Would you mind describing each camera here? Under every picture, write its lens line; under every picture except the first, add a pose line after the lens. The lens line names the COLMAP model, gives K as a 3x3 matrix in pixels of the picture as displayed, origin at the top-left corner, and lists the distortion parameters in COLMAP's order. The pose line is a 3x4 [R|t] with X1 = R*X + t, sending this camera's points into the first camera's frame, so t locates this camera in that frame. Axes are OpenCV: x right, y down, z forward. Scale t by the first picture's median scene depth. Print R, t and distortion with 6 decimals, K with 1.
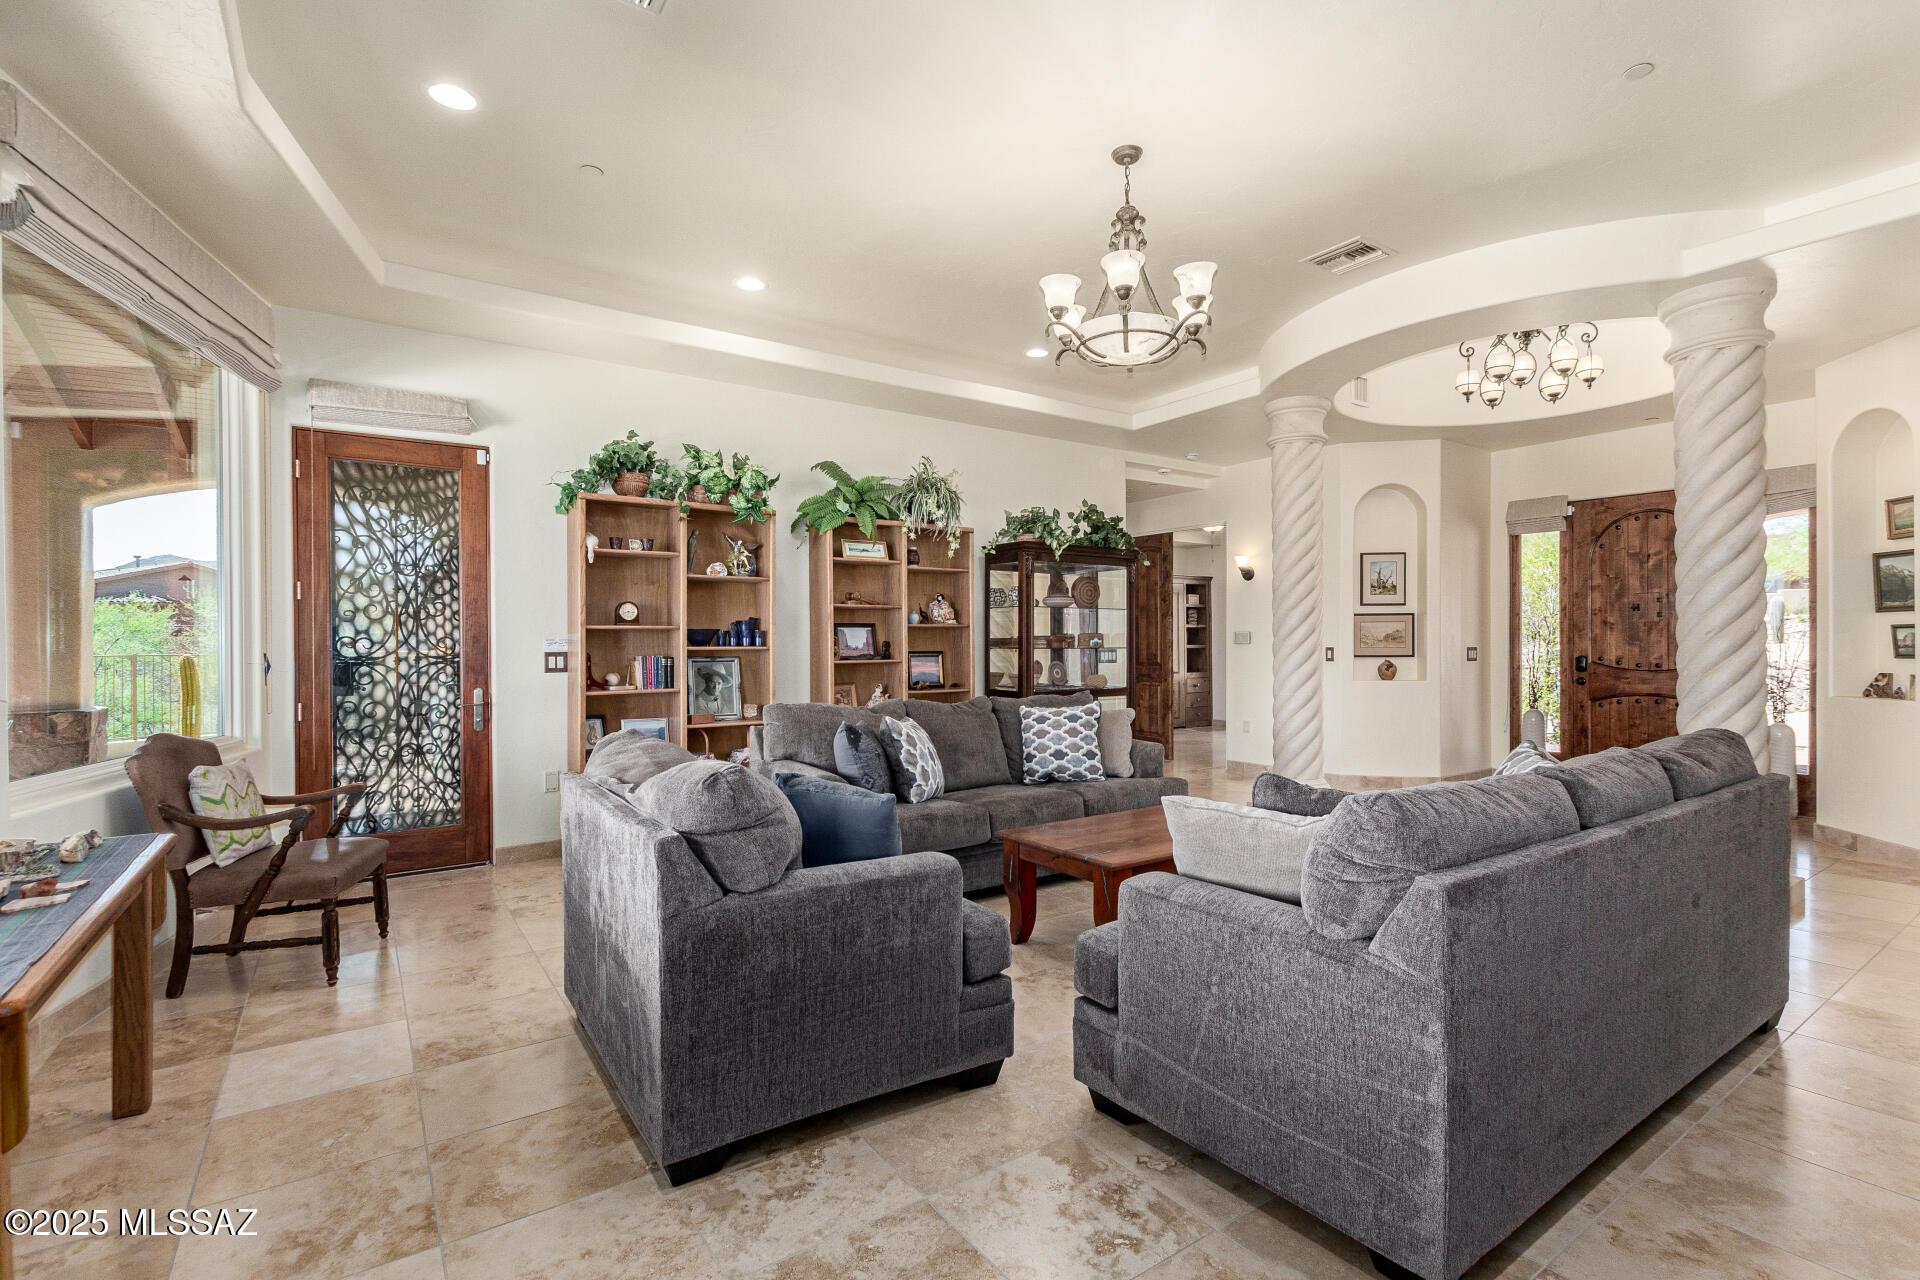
lens RADIAL K [[881.7, 0, 958.1], [0, 881.7, 650.2], [0, 0, 1]] dist [-0.001882, -0.000640]
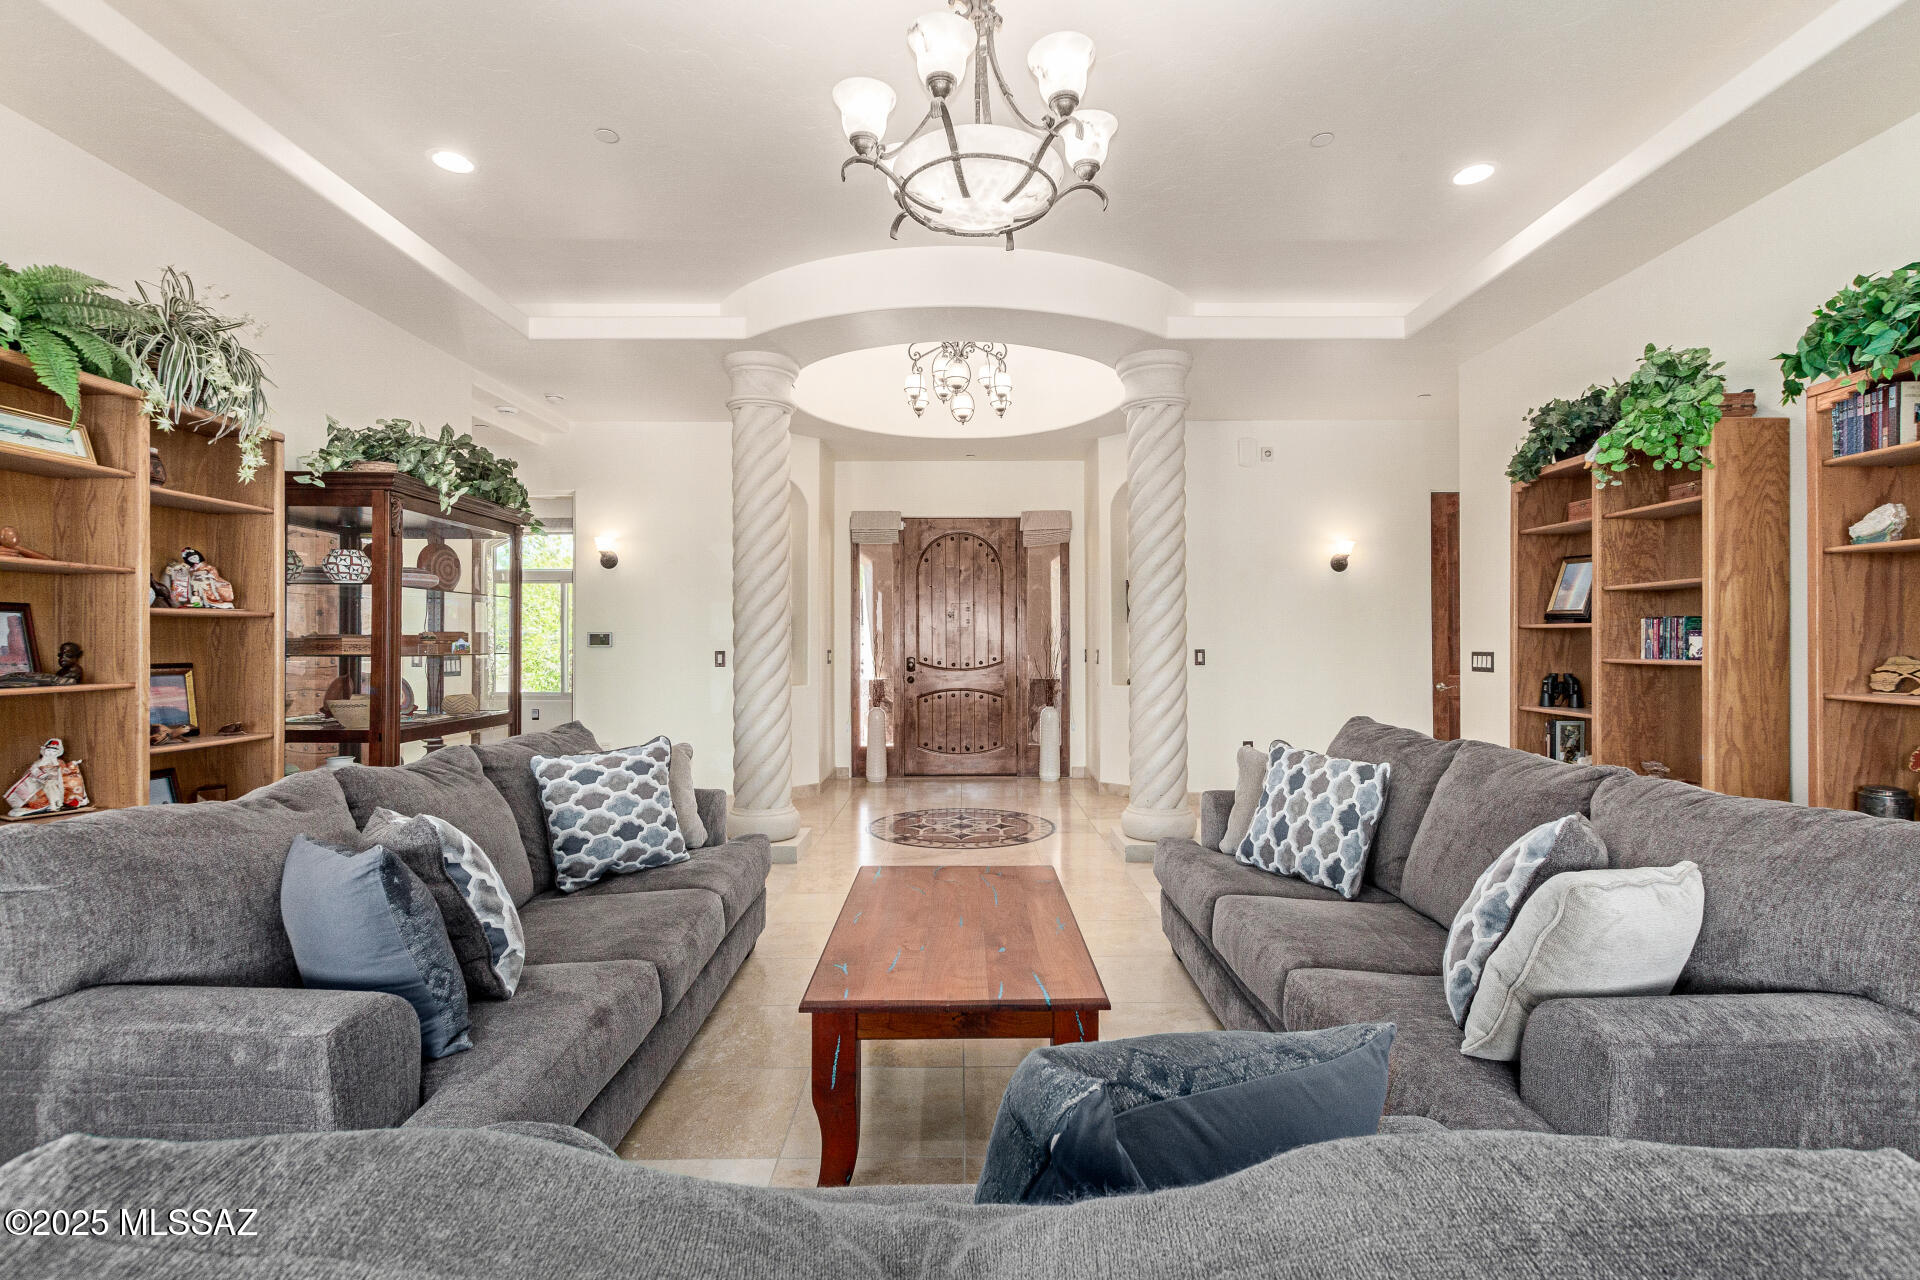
lens RADIAL K [[877.8, 0, 967.4], [0, 877.8, 637.7], [0, 0, 1]] dist [-0.001345, -0.000936]
pose [[0.554515, 0.005814, 0.832153, -0.206046], [0.009719, 0.999862, -0.013462, -0.002868], [-0.832117, 0.015552, 0.554382, 0.375976]]
